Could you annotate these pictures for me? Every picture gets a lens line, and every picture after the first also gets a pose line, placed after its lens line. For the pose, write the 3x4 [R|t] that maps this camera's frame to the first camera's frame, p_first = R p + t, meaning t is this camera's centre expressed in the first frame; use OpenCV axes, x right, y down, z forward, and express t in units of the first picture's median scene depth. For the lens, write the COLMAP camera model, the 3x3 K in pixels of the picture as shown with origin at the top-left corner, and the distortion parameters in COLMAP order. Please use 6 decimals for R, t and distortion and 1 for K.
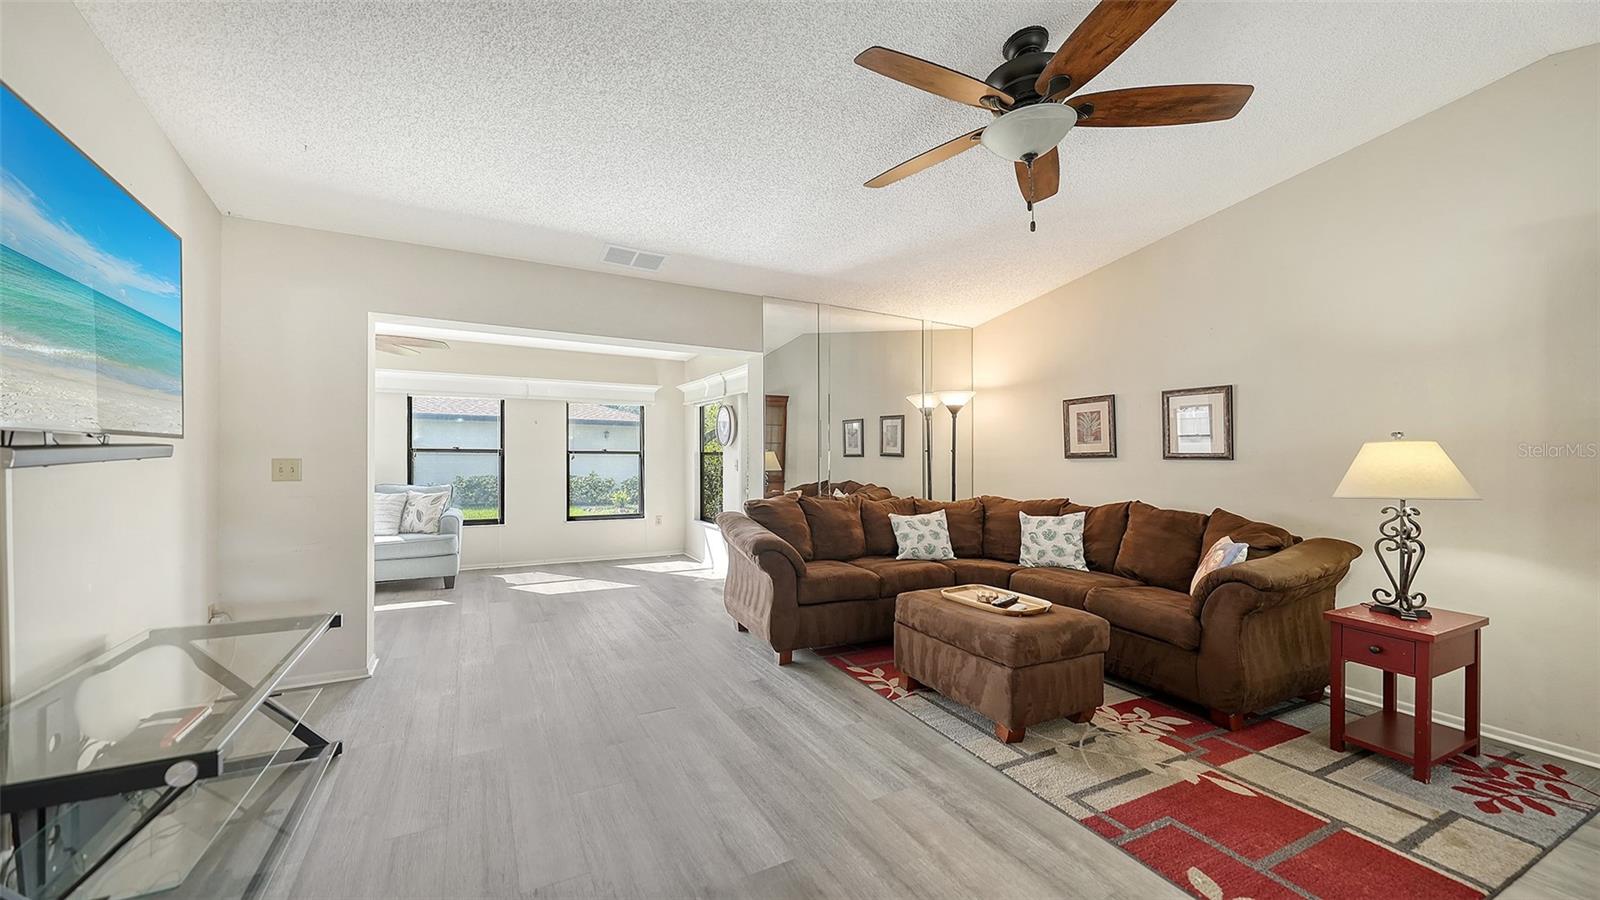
lens RADIAL K [[574.6, 0, 773.2], [0, 574.6, 463.4], [0, 0, 1]] dist [0.000054, 0.000354]
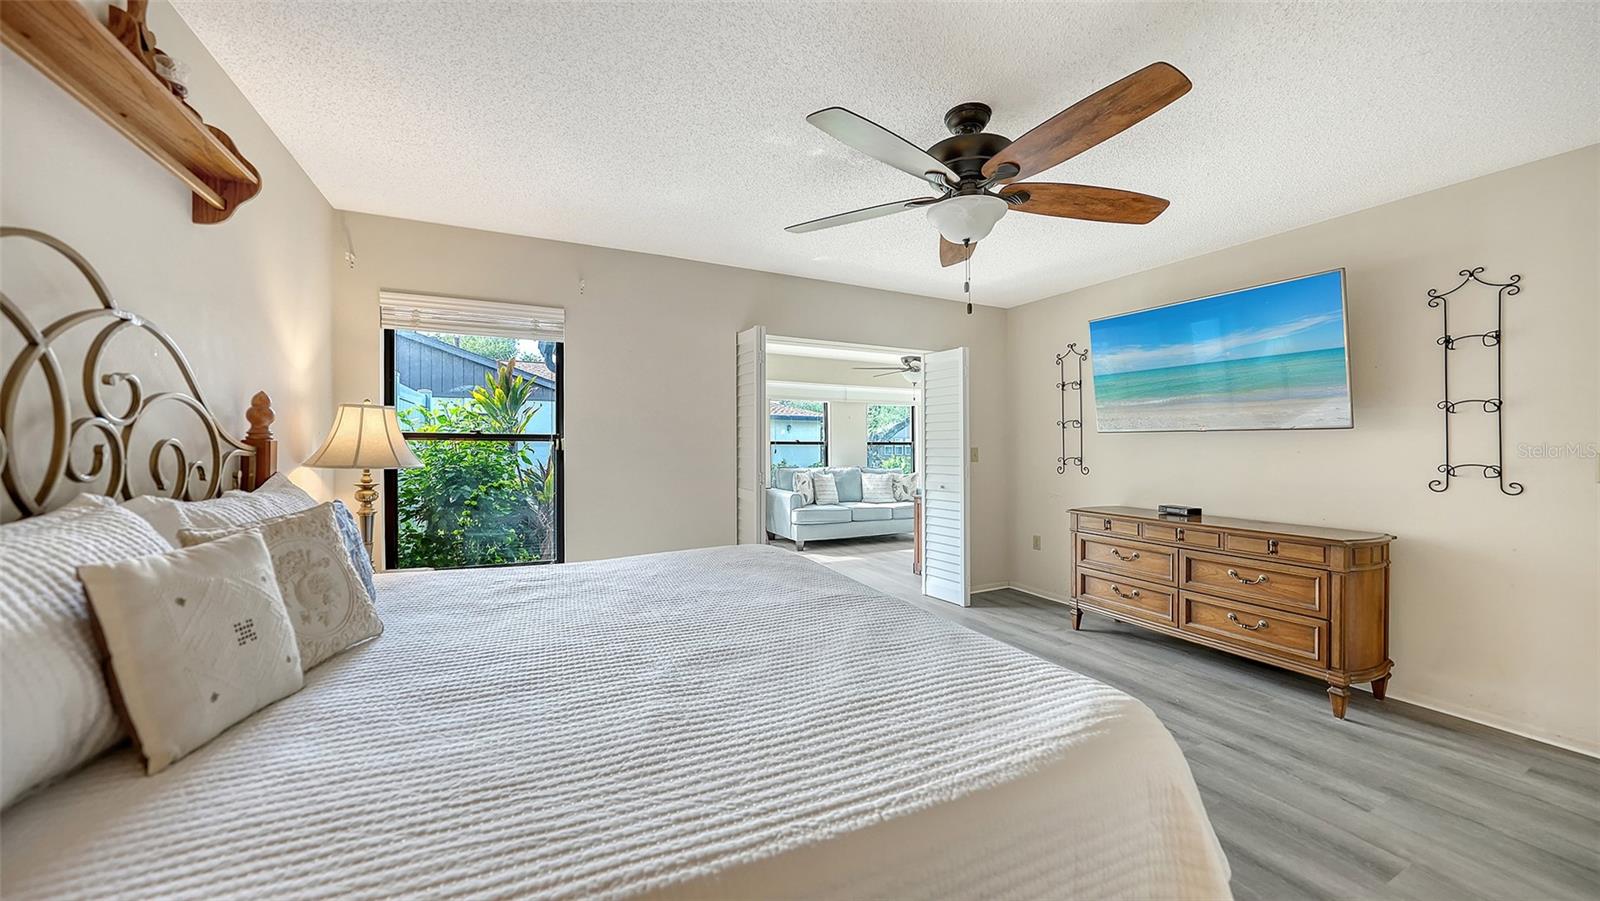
lens RADIAL K [[553.8, 0, 789.7], [0, 553.8, 448.1], [0, 0, 1]] dist [-0.001901, 0.000014]
pose [[0.999486, -0.000879, -0.032035, -1.970880], [0.000685, 0.999981, -0.006060, -0.010327], [0.032039, 0.006035, 0.999468, -0.906679]]
